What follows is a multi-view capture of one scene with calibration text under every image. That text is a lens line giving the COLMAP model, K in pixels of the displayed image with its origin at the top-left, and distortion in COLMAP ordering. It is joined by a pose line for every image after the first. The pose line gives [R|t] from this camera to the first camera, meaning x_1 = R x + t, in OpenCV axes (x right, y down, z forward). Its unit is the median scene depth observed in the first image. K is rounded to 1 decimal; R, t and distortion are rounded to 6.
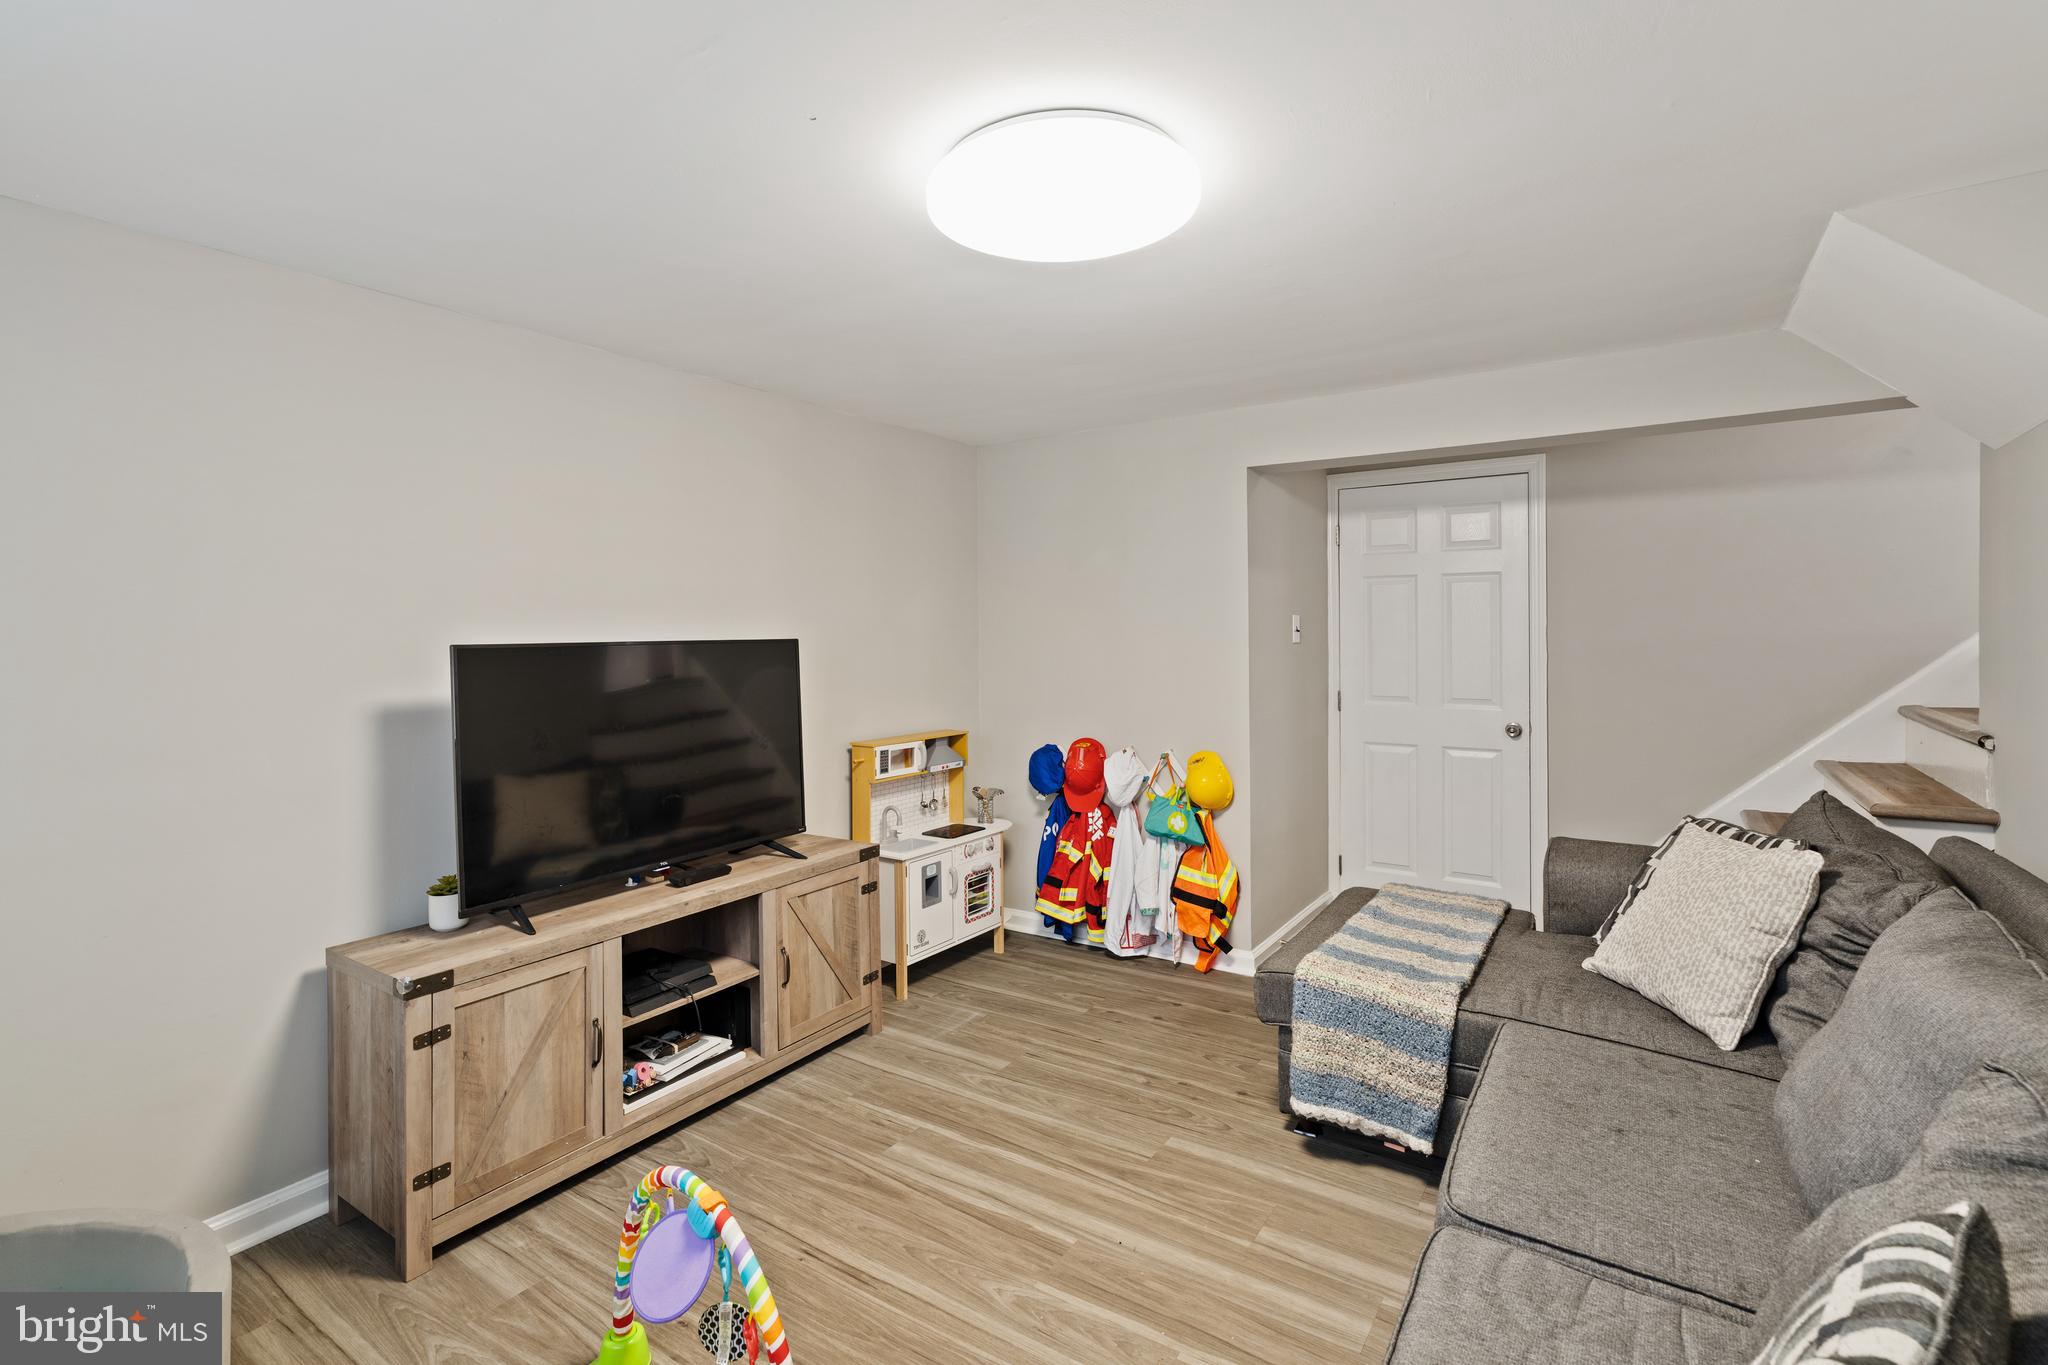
lens RADIAL K [[933.1, 0, 1022.7], [0, 933.1, 632.7], [0, 0, 1]] dist [-0.010466, 0.004087]
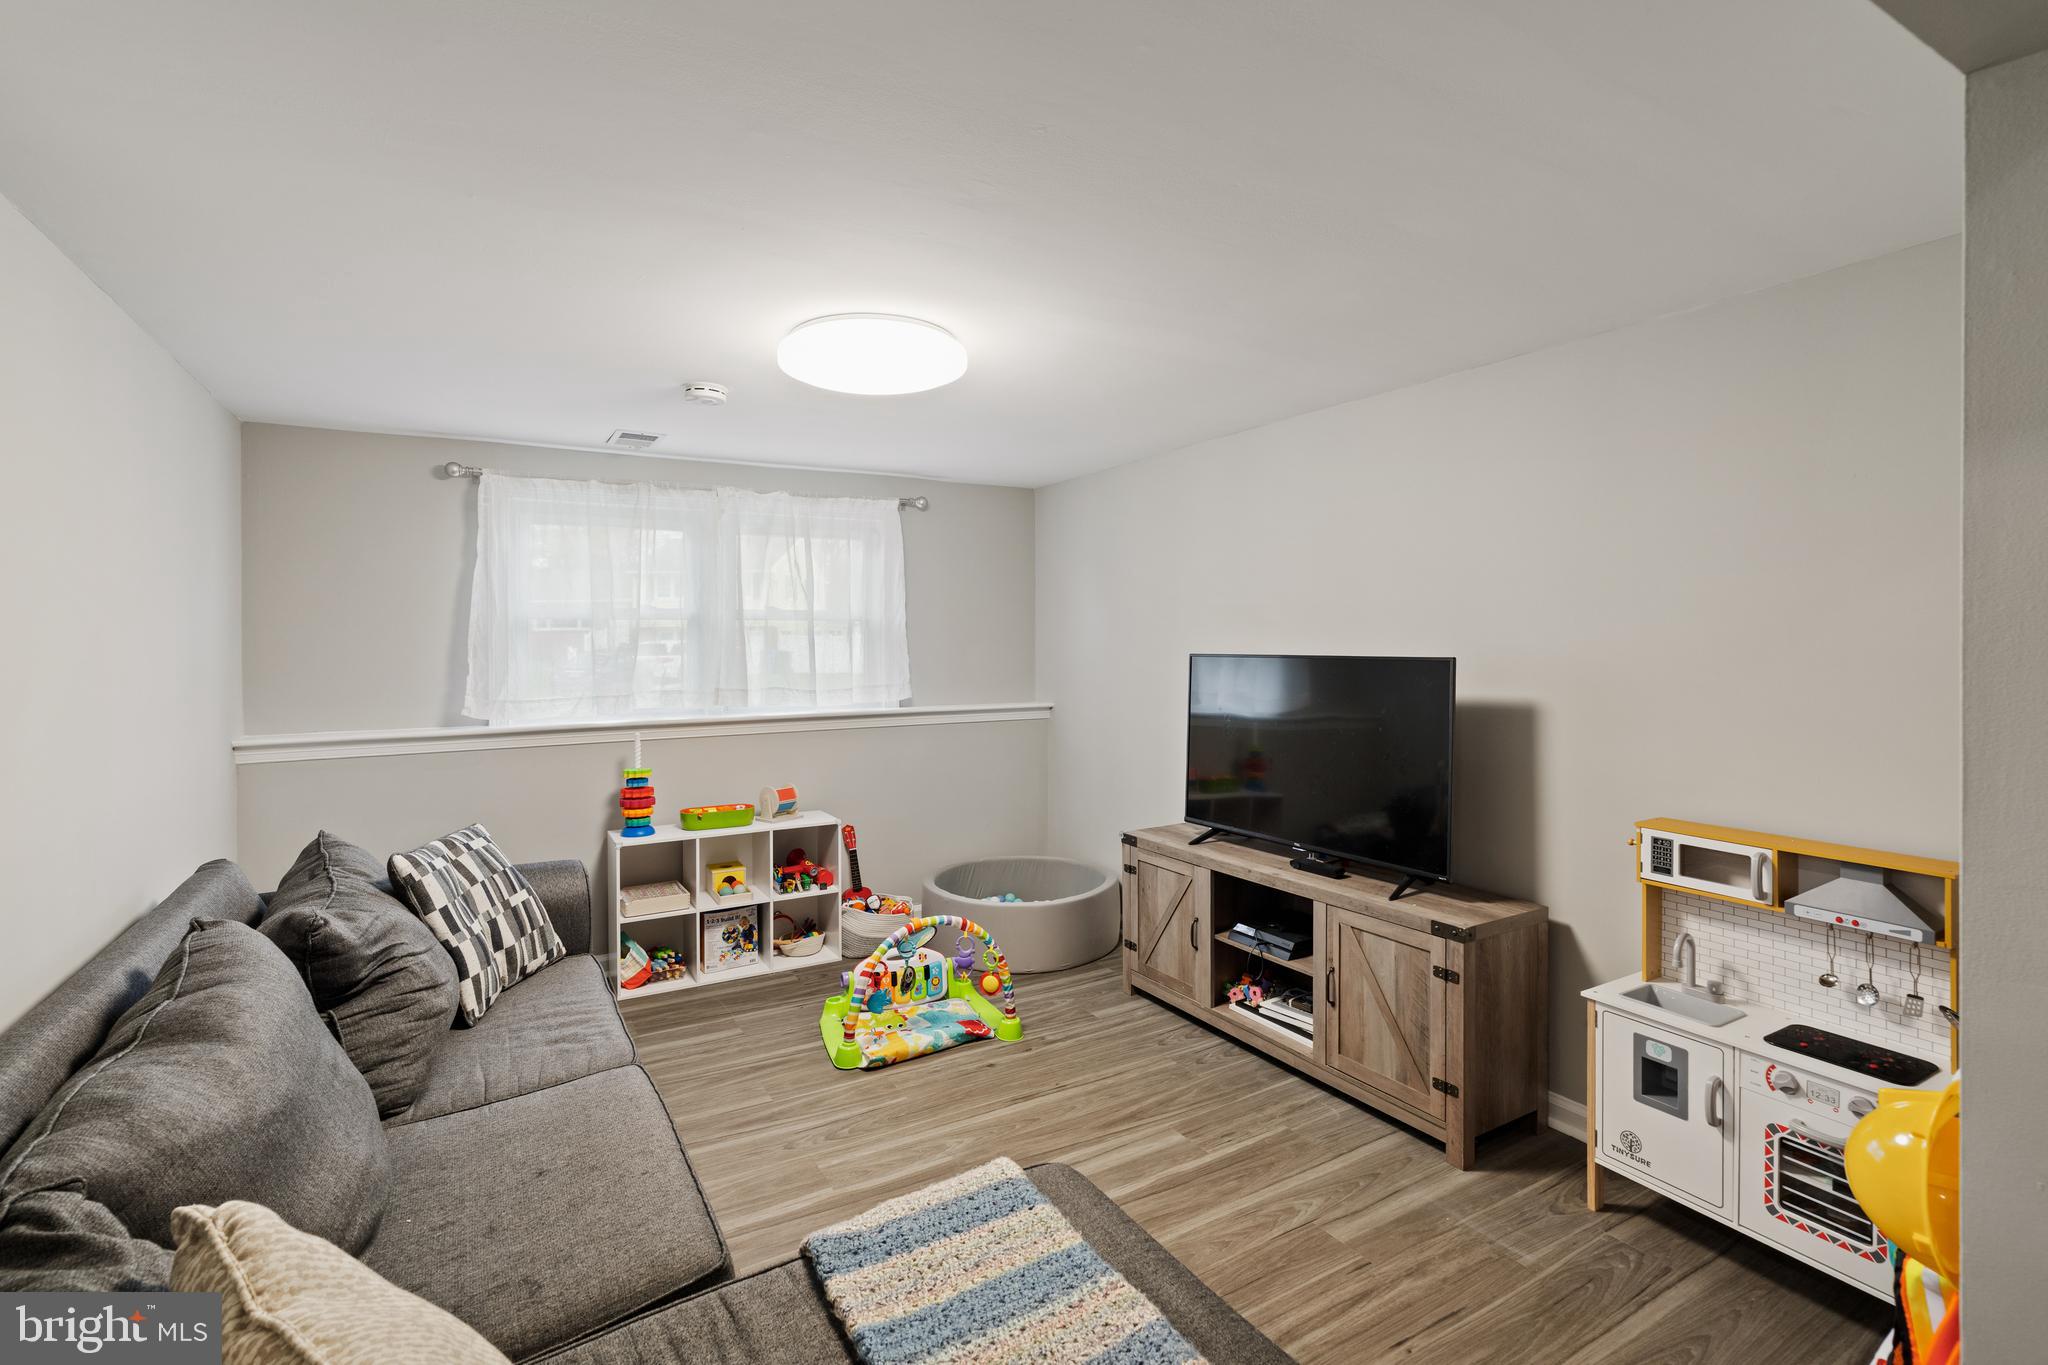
lens RADIAL K [[933.1, 0, 1016.5], [0, 933.1, 642.5], [0, 0, 1]] dist [-0.010466, 0.004087]
pose [[-0.429776, 0.018557, -0.902745, 0.707189], [0.010248, 0.999825, 0.015674, -0.025398], [0.902877, -0.002515, -0.429891, 1.018890]]
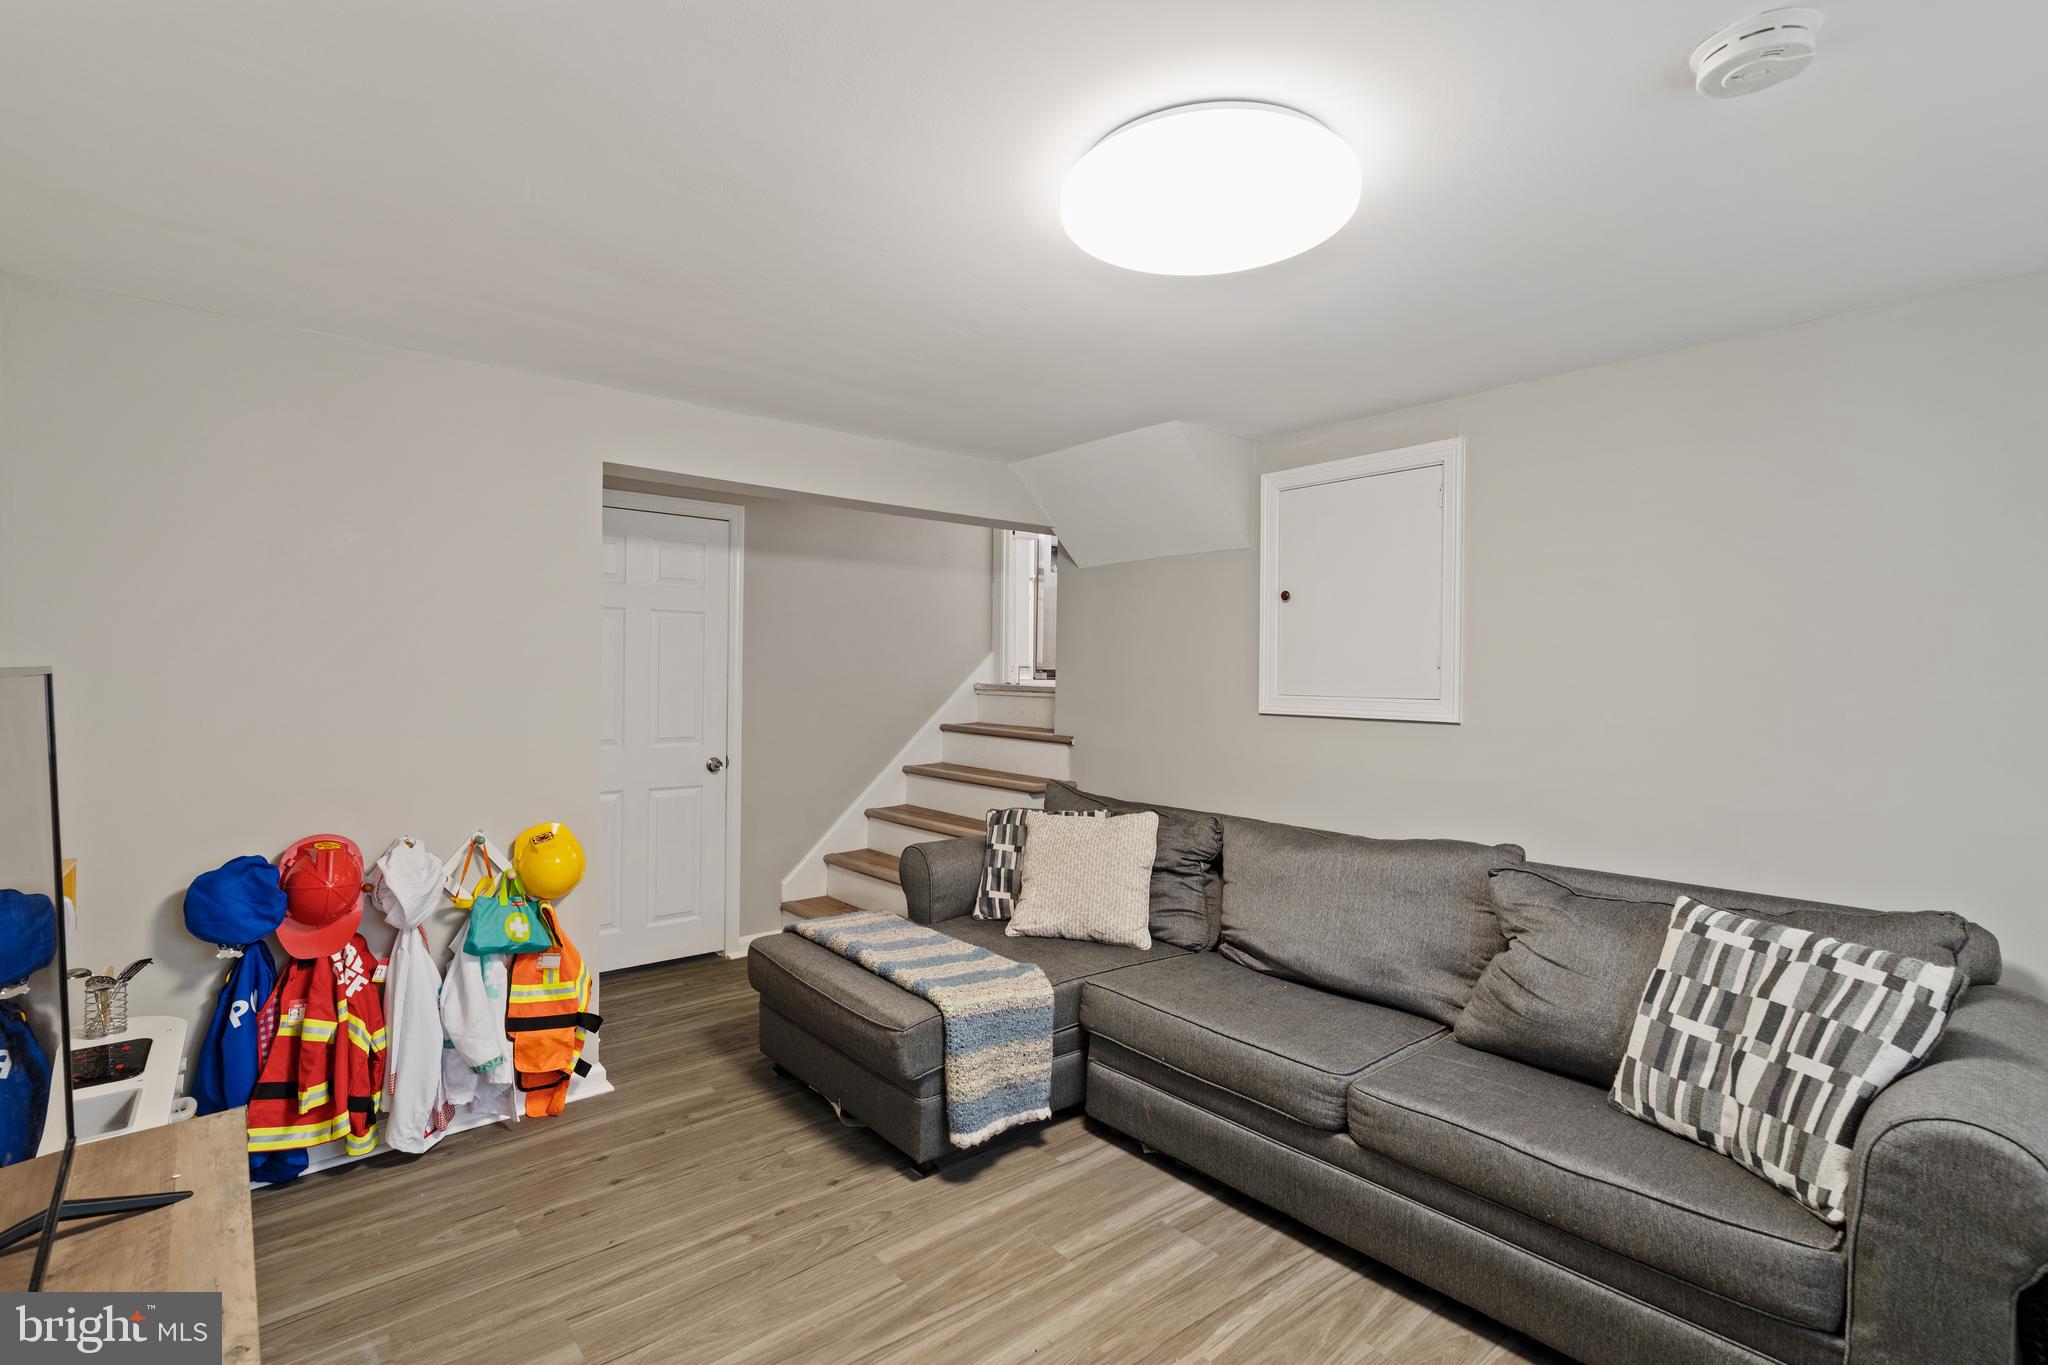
lens RADIAL K [[933.1, 0, 1003.4], [0, 933.1, 689.0], [0, 0, 1]] dist [-0.010466, 0.004087]
pose [[0.287346, -0.004670, 0.957815, -0.492176], [-0.012053, 0.999891, 0.008491, 0.008772], [-0.957751, -0.013985, 0.287259, 0.508996]]
